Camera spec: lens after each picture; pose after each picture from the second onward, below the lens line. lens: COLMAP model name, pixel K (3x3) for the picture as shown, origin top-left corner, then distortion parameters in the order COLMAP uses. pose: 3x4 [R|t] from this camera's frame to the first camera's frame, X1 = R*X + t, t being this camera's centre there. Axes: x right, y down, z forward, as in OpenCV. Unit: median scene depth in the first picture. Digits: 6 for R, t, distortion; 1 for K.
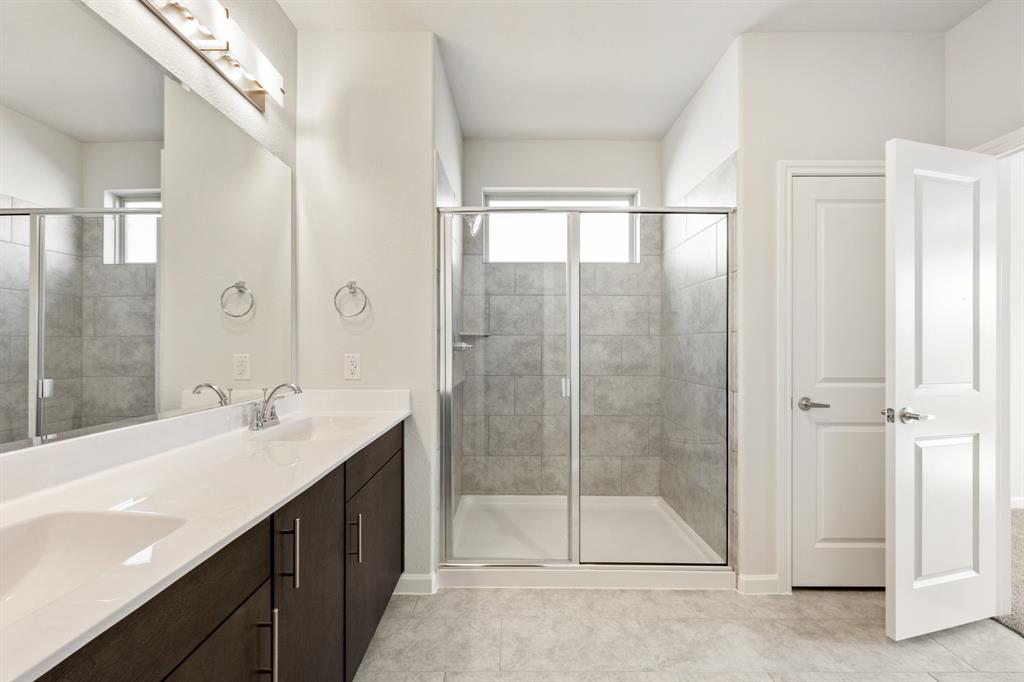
lens RADIAL K [[416.3, 0, 512.0], [0, 416.3, 341.0], [0, 0, 1]] dist [-0.002969, -0.000222]
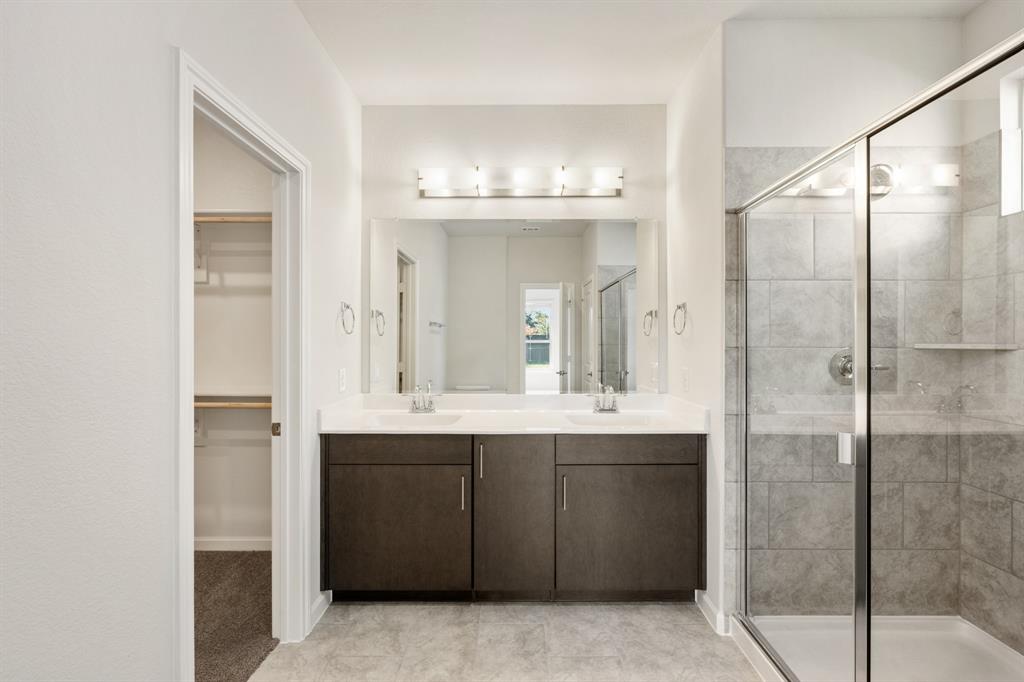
lens RADIAL K [[416.3, 0, 512.0], [0, 416.3, 341.0], [0, 0, 1]] dist [-0.002969, -0.000222]
pose [[0.002373, -0.002763, -0.999993, 0.735874], [-0.004364, 0.999987, -0.002774, -0.031793], [0.999988, 0.004371, 0.002361, 0.548781]]
